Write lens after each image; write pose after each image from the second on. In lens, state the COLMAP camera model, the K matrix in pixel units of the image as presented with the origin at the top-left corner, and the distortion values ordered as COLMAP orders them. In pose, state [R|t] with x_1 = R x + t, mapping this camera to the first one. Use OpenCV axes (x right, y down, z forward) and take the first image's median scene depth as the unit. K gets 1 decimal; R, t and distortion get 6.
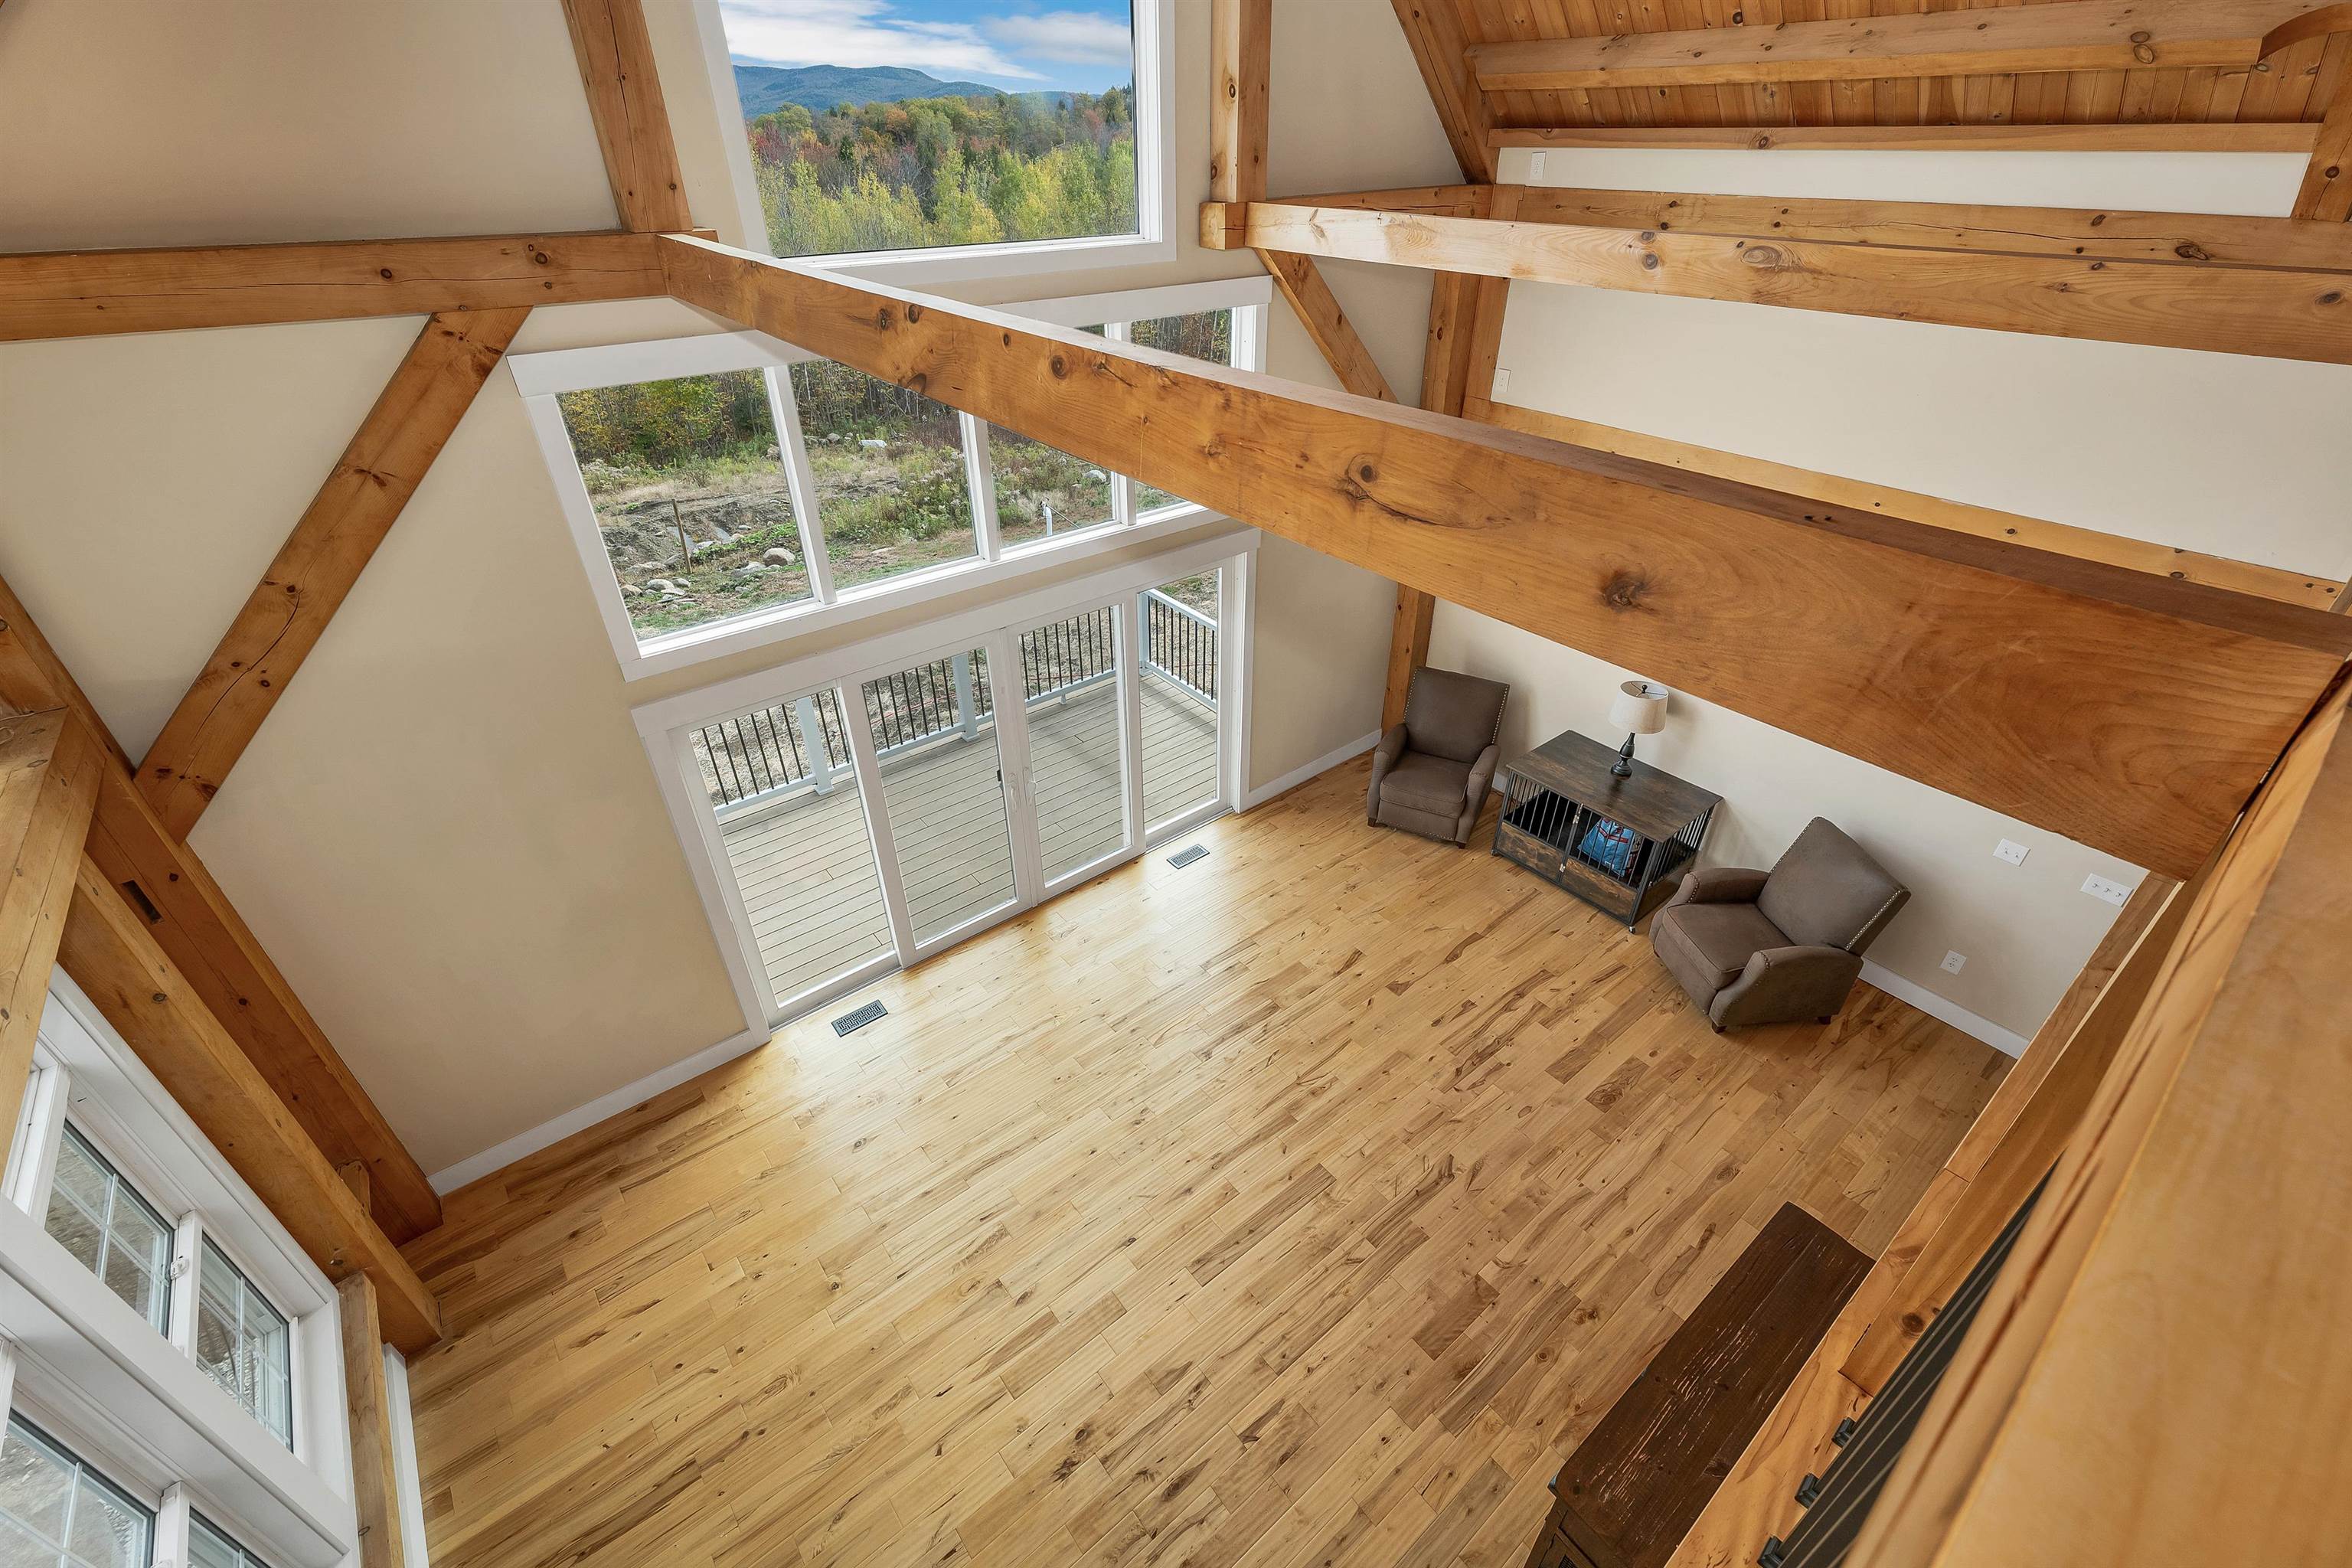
lens RADIAL K [[979.7, 0, 1193.5], [0, 979.7, 775.3], [0, 0, 1]] dist [0.000819, 0.001152]
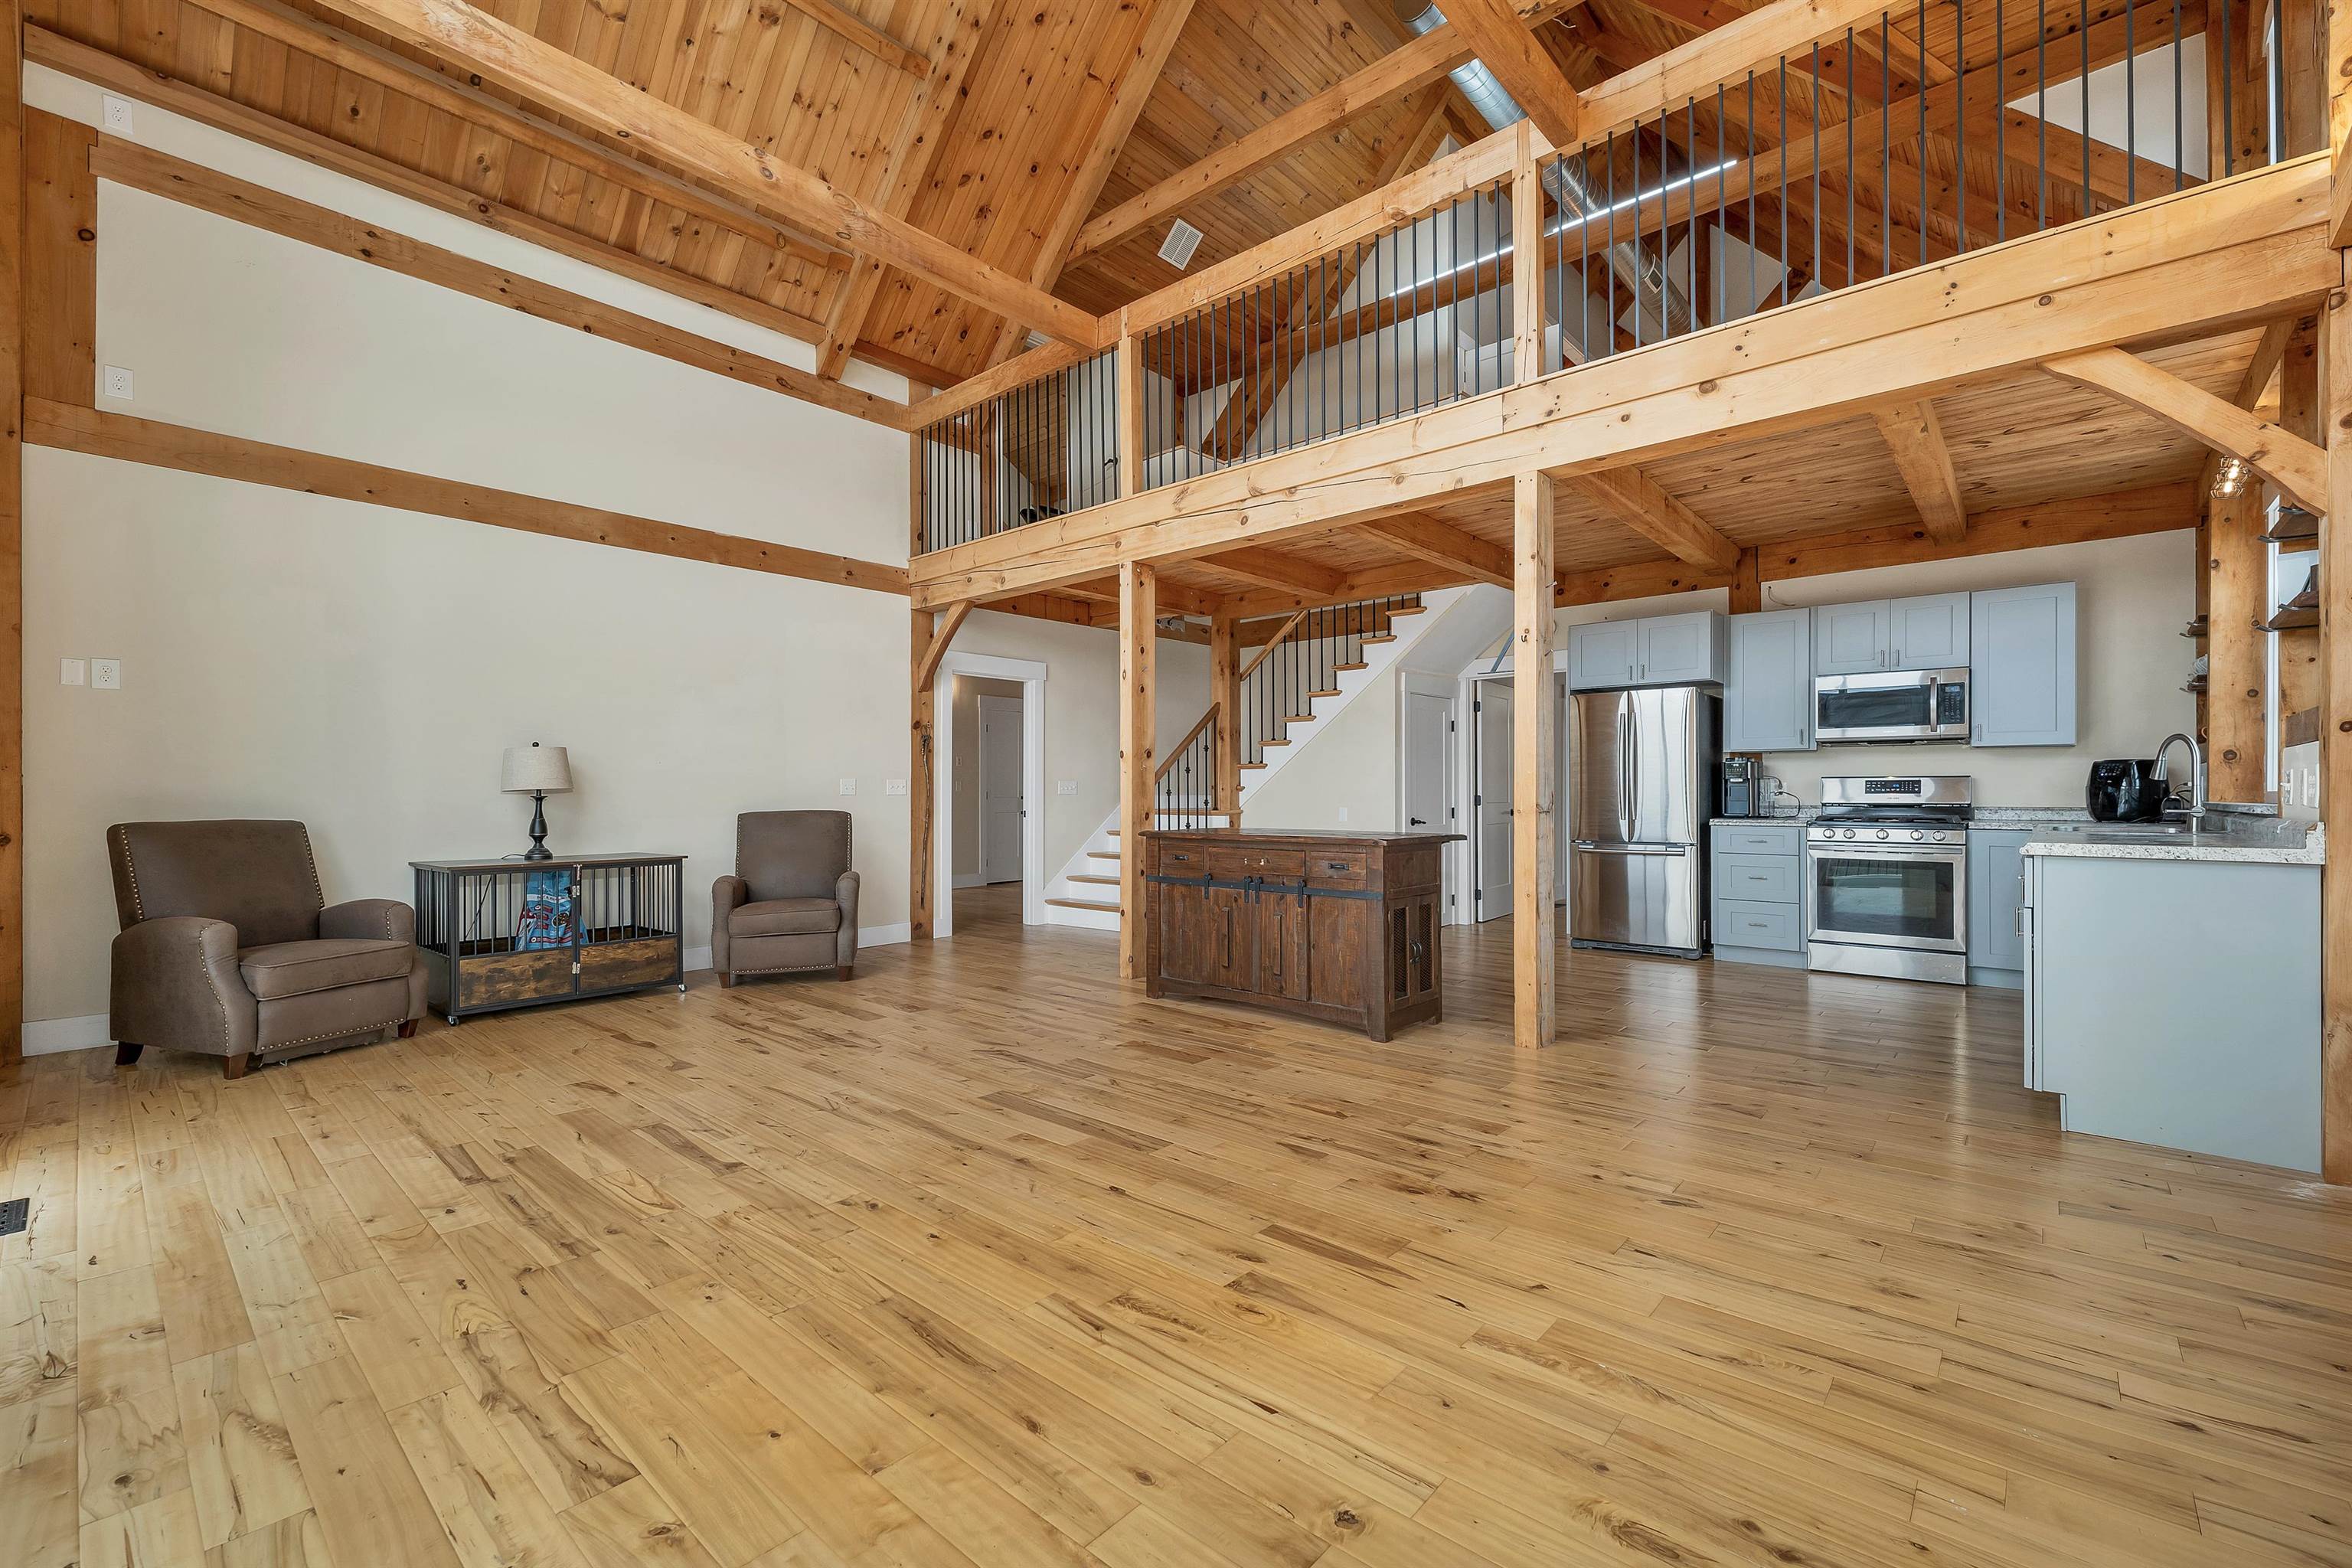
lens RADIAL K [[979.7, 0, 1178.5], [0, 979.7, 787.9], [0, 0, 1]] dist [0.000819, 0.001152]
pose [[-0.161649, 0.005073, 0.986835, -0.696466], [0.540156, 0.837345, 0.084176, 0.253131], [-0.825894, 0.546652, -0.138096, 0.966480]]
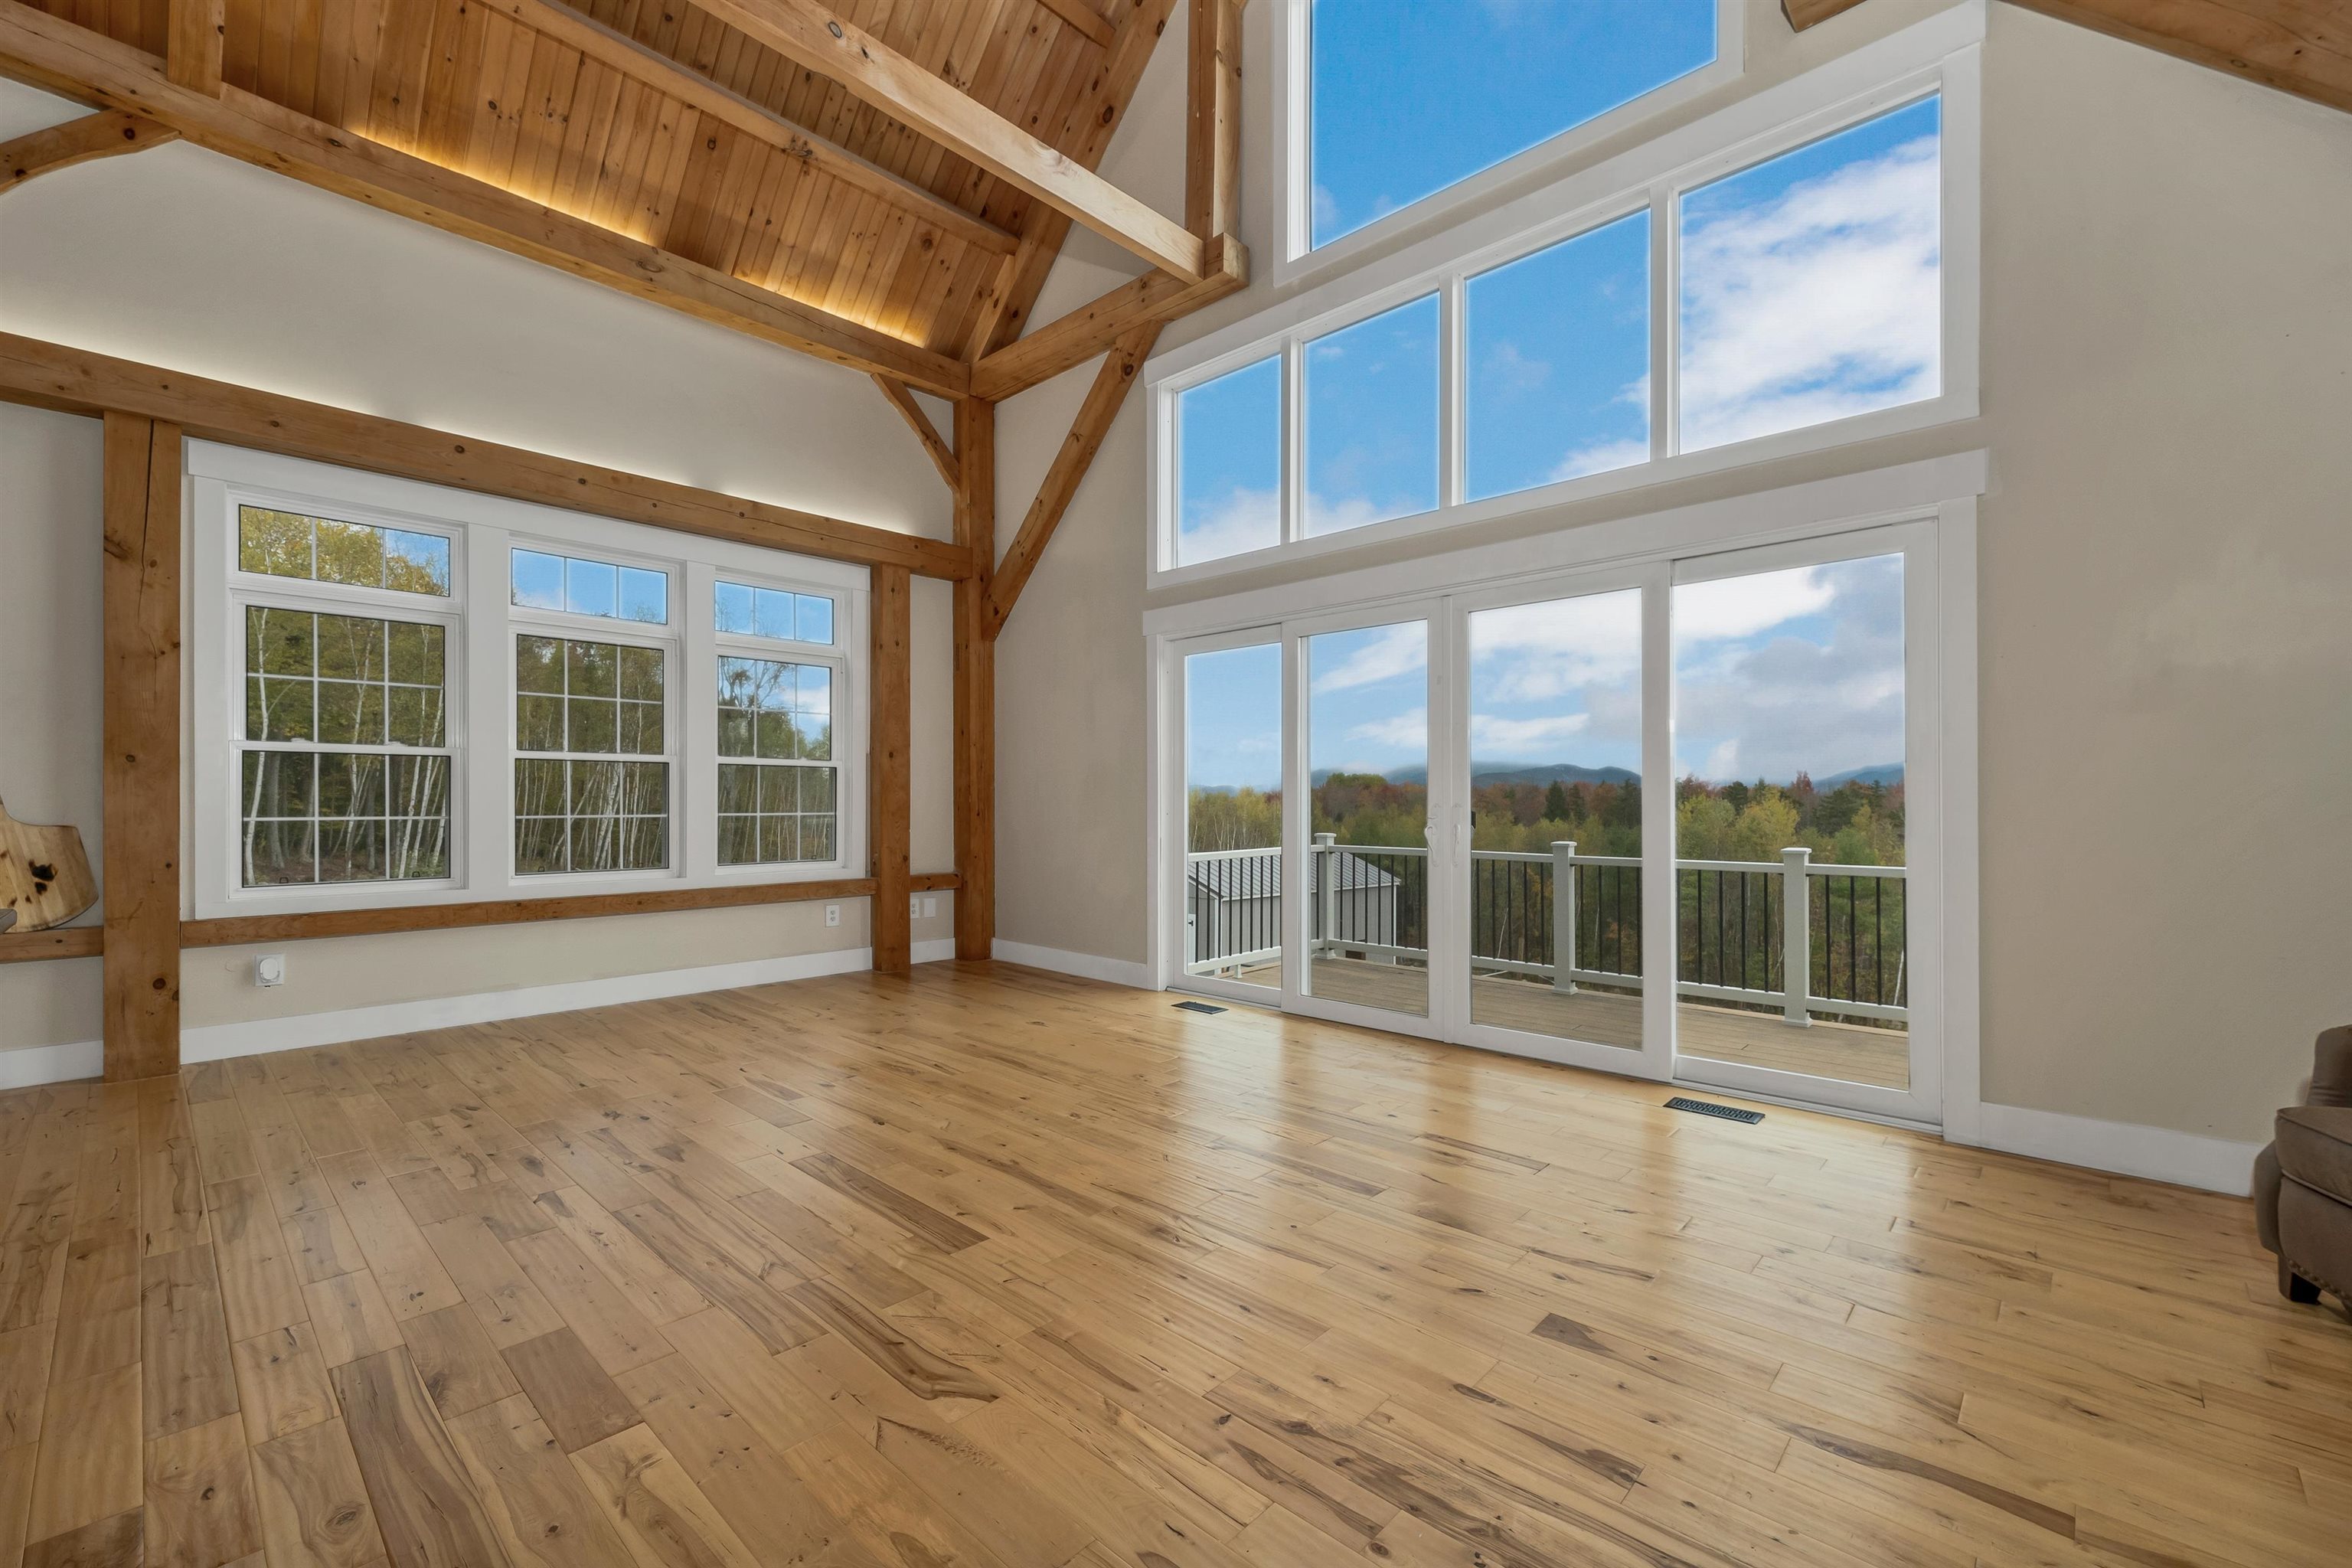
lens RADIAL K [[979.7, 0, 1158.1], [0, 979.7, 803.8], [0, 0, 1]] dist [0.000819, 0.001152]
pose [[0.117853, 0.004181, -0.993022, 0.717135], [-0.537198, 0.841304, -0.060213, 0.220909], [0.835182, 0.540546, 0.101396, 1.024055]]
